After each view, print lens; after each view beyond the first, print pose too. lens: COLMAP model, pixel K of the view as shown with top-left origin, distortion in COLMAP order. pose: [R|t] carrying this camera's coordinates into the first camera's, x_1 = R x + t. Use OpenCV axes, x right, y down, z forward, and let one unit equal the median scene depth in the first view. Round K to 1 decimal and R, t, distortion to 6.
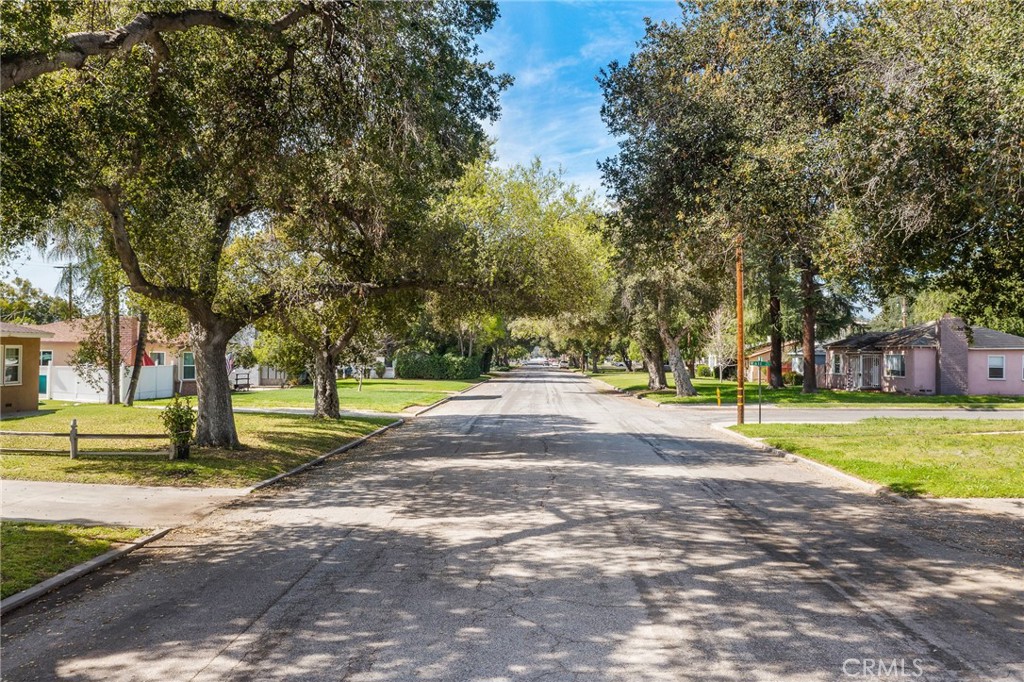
lens RADIAL K [[803.7, 0, 512.0], [0, 803.7, 341.0], [0, 0, 1]] dist [-0.024594, 0.005126]
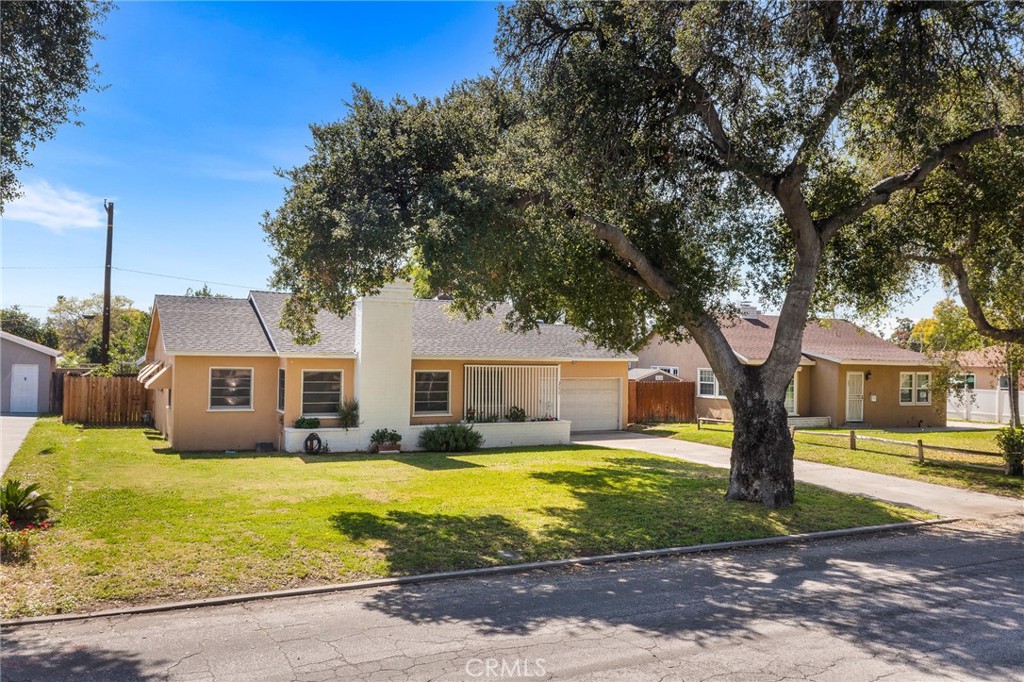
lens RADIAL K [[803.7, 0, 512.0], [0, 803.7, 341.0], [0, 0, 1]] dist [-0.024594, 0.005126]
pose [[0.458365, -0.021257, -0.888510, 0.239725], [0.001787, 0.999734, -0.022997, -0.021371], [0.888763, 0.008953, 0.458281, -0.167745]]
